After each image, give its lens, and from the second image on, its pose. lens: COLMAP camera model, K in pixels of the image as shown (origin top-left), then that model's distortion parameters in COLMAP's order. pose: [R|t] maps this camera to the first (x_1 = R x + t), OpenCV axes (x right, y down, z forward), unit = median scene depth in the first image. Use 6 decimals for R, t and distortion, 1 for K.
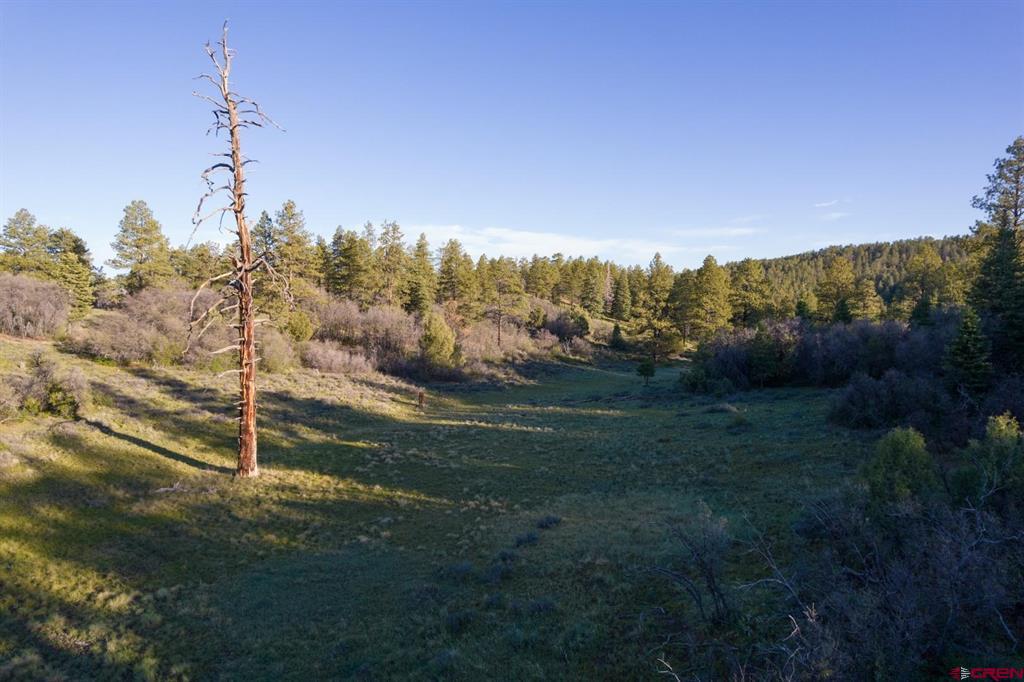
lens RADIAL K [[636.5, 0, 512.0], [0, 636.5, 341.0], [0, 0, 1]] dist [0.075051, -0.066656]
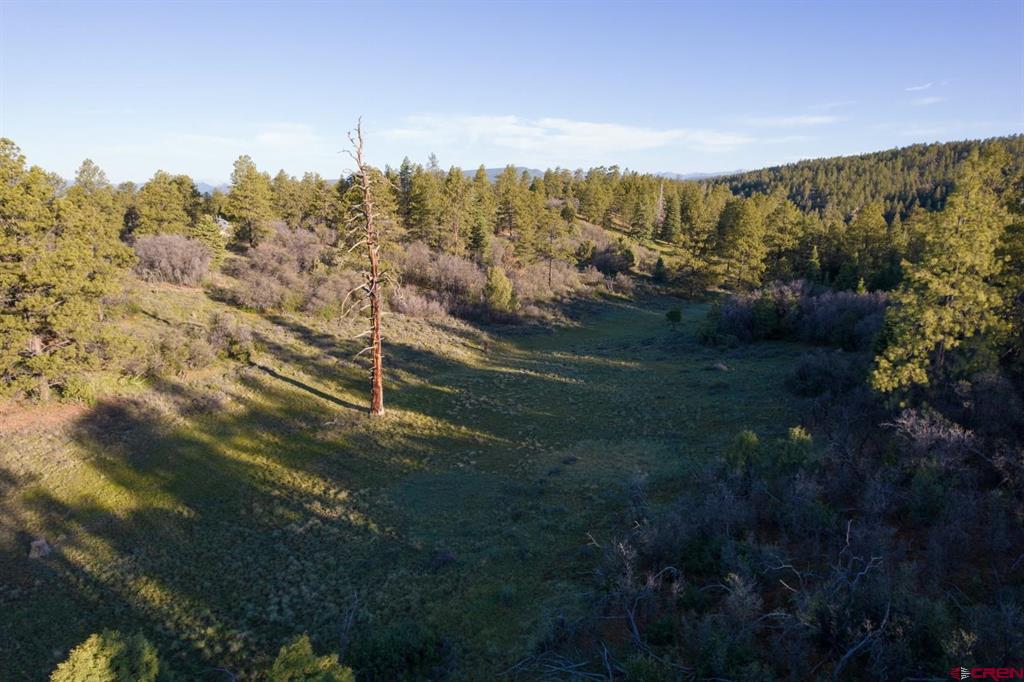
lens RADIAL K [[636.5, 0, 512.0], [0, 636.5, 341.0], [0, 0, 1]] dist [0.075051, -0.066656]
pose [[0.996239, 0.024180, -0.083206, 0.019068], [-0.010898, 0.987614, 0.156521, -0.138665], [0.085960, -0.155026, 0.984164, -0.297229]]
